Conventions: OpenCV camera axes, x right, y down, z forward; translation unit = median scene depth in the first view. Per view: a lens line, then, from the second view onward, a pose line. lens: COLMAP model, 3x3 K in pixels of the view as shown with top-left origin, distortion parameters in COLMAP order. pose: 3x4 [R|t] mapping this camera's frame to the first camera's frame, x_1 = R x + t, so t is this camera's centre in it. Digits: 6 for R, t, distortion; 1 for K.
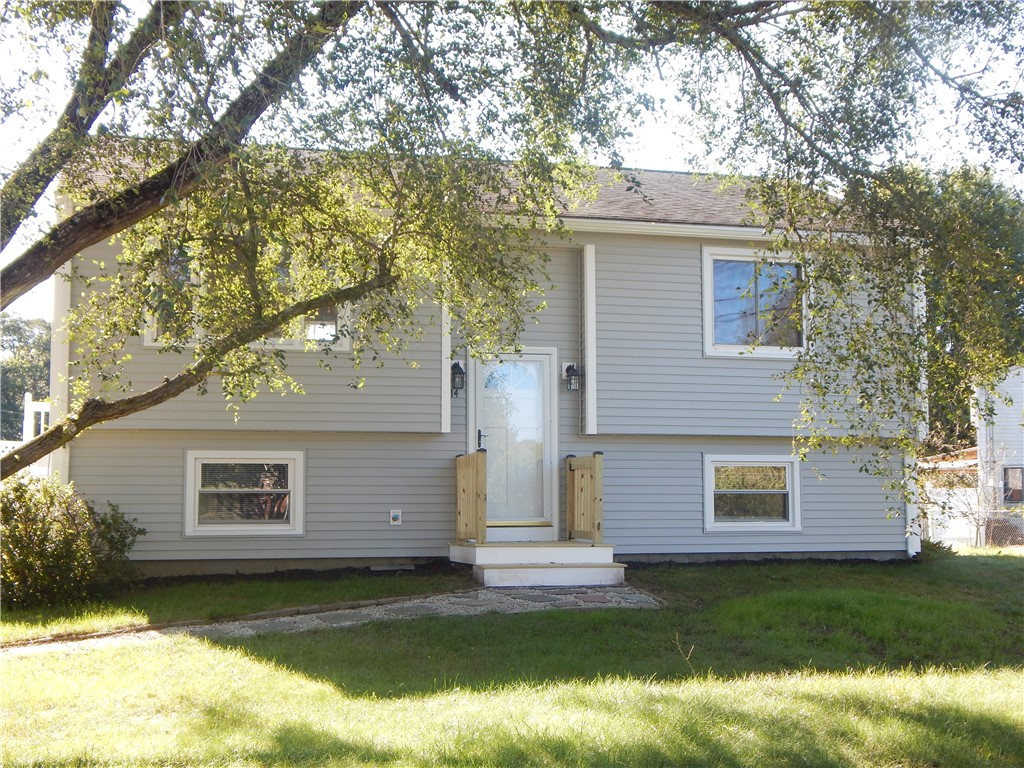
lens RADIAL K [[1429.0, 0, 513.2], [0, 1429.0, 385.1], [0, 0, 1]] dist [0.010887, 0.000000]
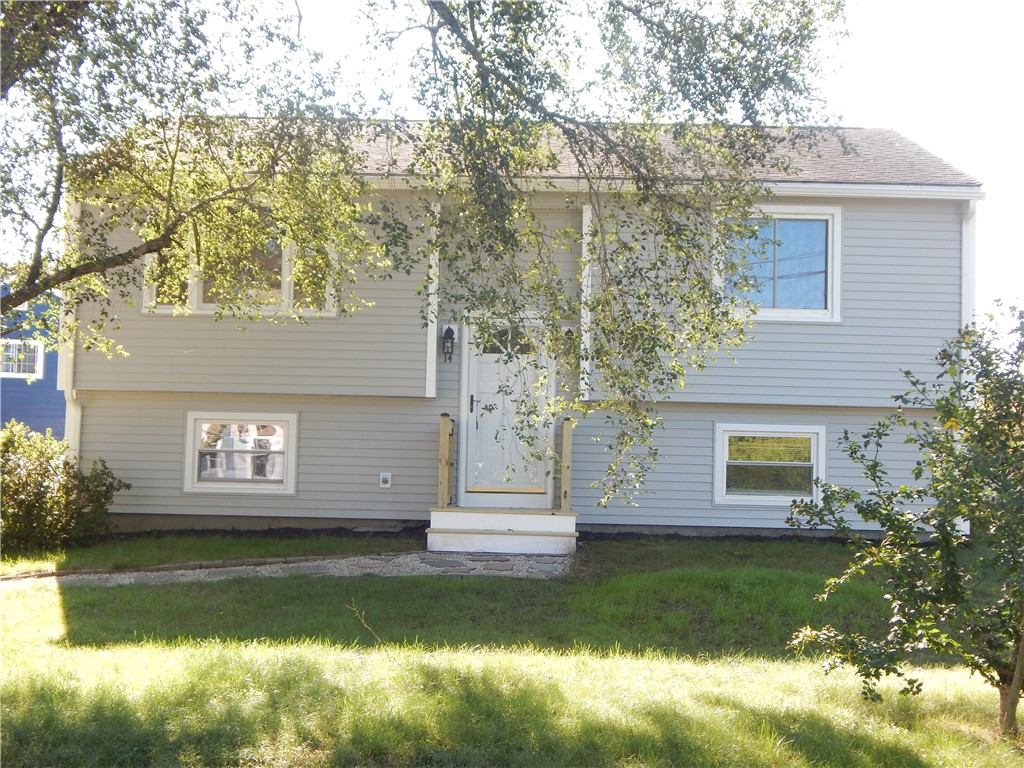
lens RADIAL K [[1429.0, 0, 512.7], [0, 1429.0, 382.3], [0, 0, 1]] dist [0.010887, 0.000000]
pose [[0.956438, 0.006510, -0.291862, 0.301676], [-0.001094, 0.999824, 0.018716, 0.003862], [0.291933, -0.017581, 0.956277, 0.056476]]
